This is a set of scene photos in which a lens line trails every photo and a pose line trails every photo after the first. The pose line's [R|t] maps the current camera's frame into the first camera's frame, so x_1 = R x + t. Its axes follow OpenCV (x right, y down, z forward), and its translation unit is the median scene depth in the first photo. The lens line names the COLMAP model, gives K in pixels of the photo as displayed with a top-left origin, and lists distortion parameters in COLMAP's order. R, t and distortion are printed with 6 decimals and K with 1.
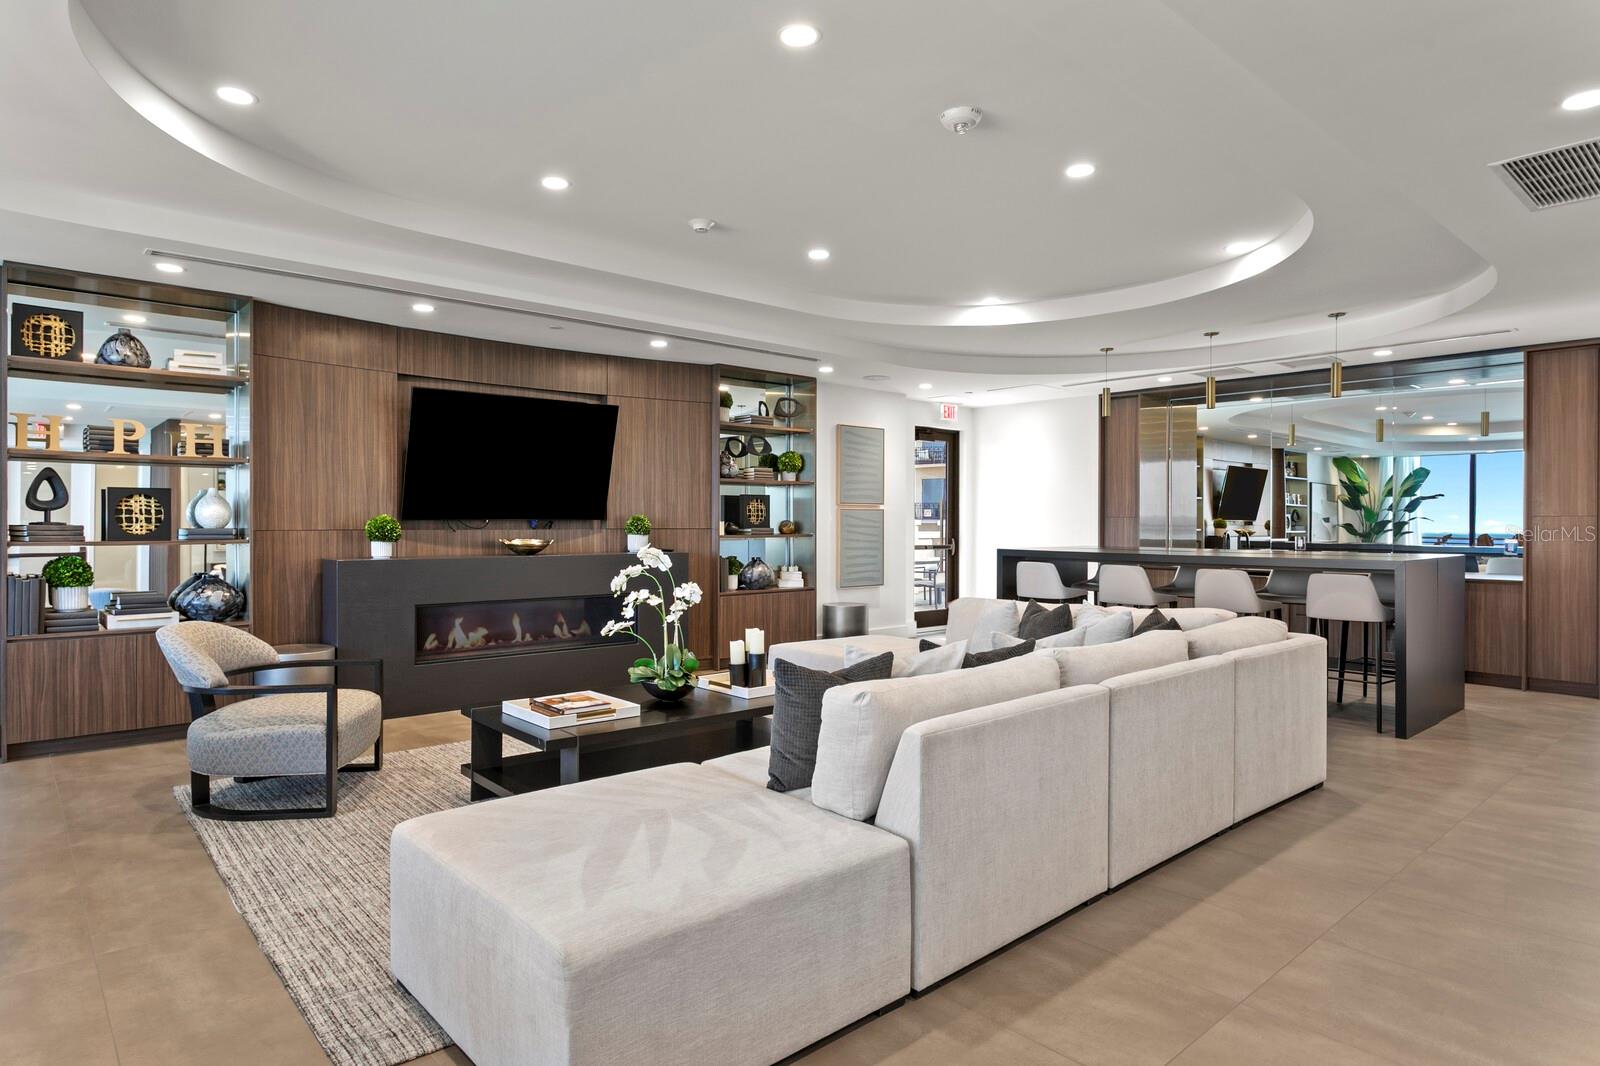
lens RADIAL K [[916.2, 0, 806.9], [0, 916.2, 523.0], [0, 0, 1]] dist [0.006893, 0.003196]
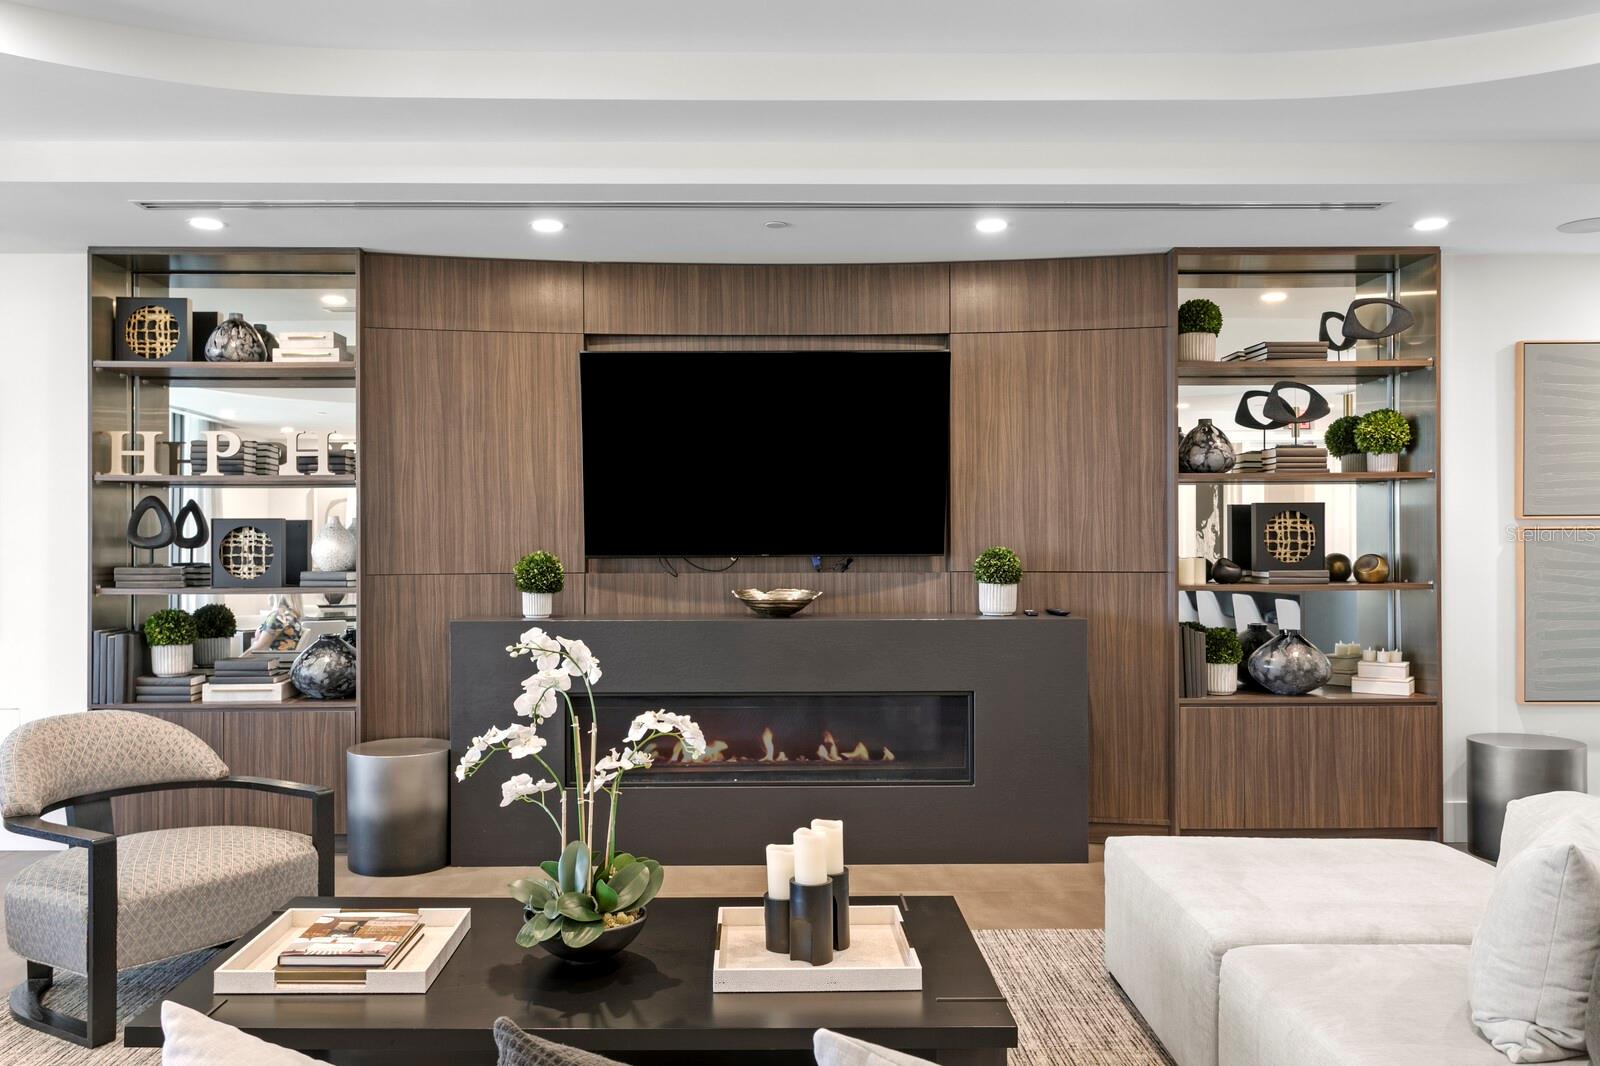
lens RADIAL K [[1258.2, 0, 800.6], [0, 1258.2, 540.2], [0, 0, 1]] dist [0.017628, 0.003241]
pose [[0.752440, -0.002262, -0.658657, 0.245962], [0.003251, 0.999995, 0.000280, -0.014816], [0.658653, -0.002352, 0.752444, 0.400431]]
